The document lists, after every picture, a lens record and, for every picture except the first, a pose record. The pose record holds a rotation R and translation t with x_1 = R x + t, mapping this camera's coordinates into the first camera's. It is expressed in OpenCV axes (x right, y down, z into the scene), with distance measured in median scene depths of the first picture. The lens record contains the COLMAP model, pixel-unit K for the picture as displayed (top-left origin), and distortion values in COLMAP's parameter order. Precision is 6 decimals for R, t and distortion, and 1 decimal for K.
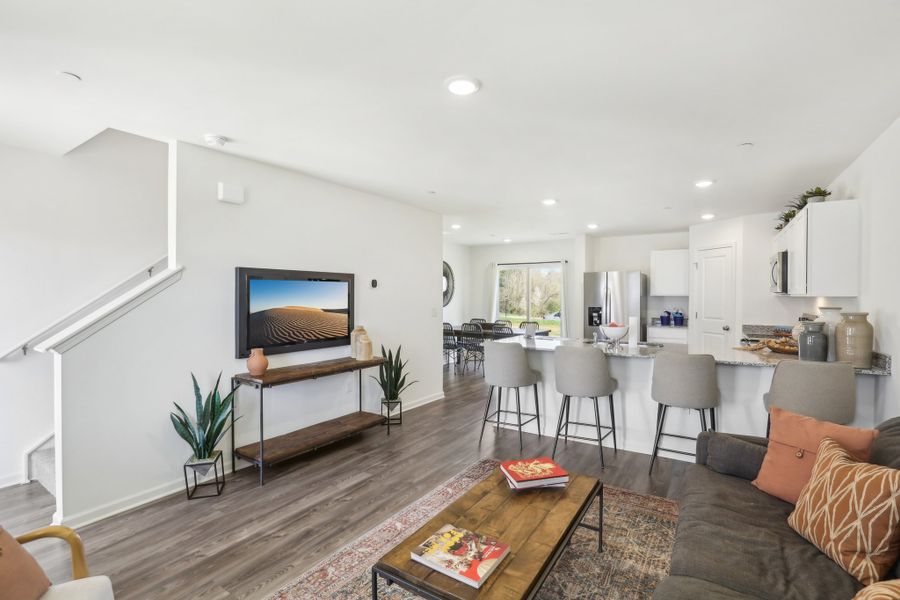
lens RADIAL K [[419.4, 0, 454.4], [0, 419.4, 296.3], [0, 0, 1]] dist [-0.036859, 0.009285]
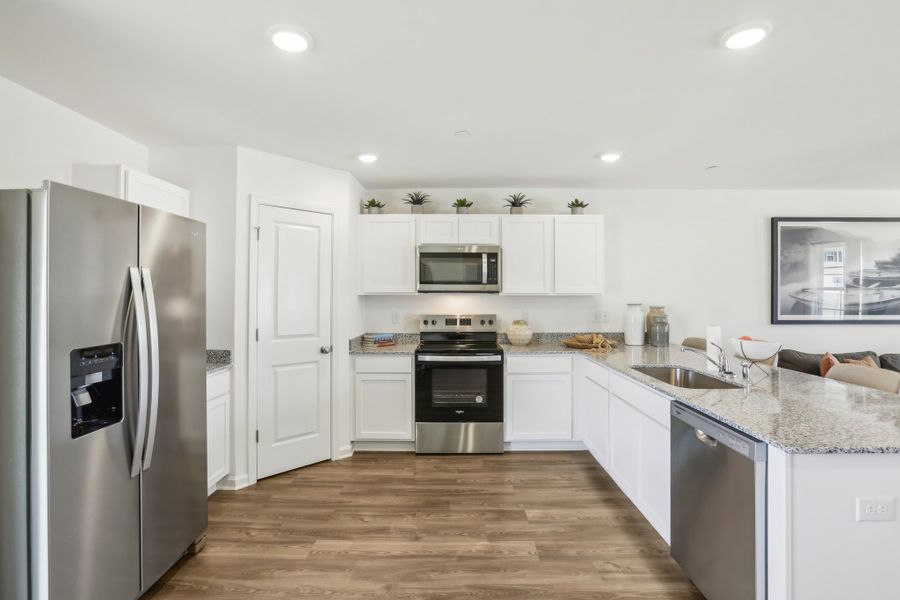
lens RADIAL K [[419.4, 0, 456.6], [0, 419.4, 292.9], [0, 0, 1]] dist [-0.036859, 0.009285]
pose [[-0.554603, 0.008383, 0.832073, 0.082266], [0.002137, 0.999960, -0.008650, 0.002298], [-0.832112, -0.003020, -0.554599, 1.697750]]
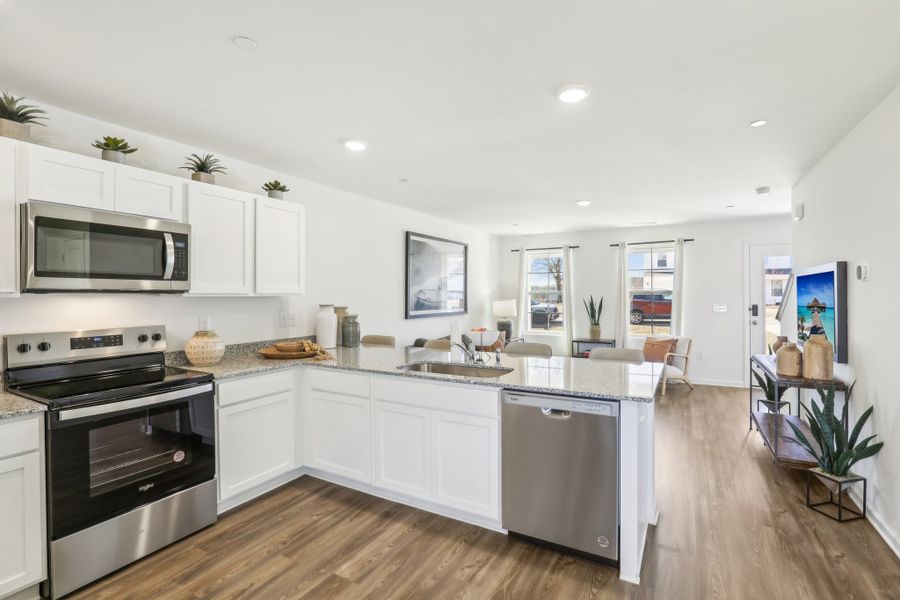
lens RADIAL K [[419.4, 0, 453.2], [0, 419.4, 293.1], [0, 0, 1]] dist [-0.036859, 0.009285]
pose [[-0.997069, 0.006153, -0.076257, 0.468829], [0.006352, 0.999977, -0.002359, -0.001374], [0.076240, -0.002837, -0.997085, 1.760666]]
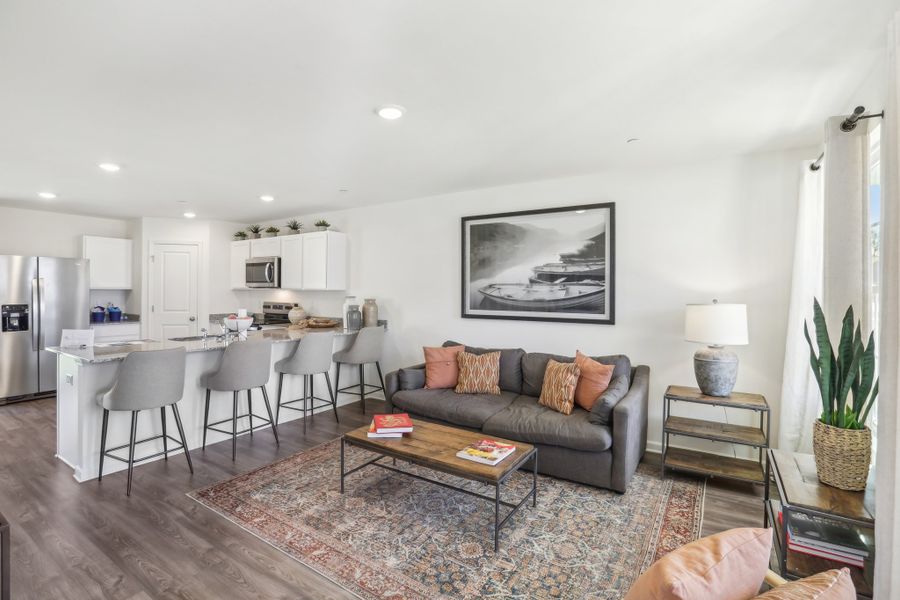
lens RADIAL K [[419.4, 0, 449.1], [0, 419.4, 297.0], [0, 0, 1]] dist [-0.036859, 0.009285]
pose [[-0.008978, -0.017438, 0.999808, -0.645983], [-0.002440, 0.999845, 0.017416, -0.001677], [-0.999957, -0.002283, -0.009019, 0.474437]]
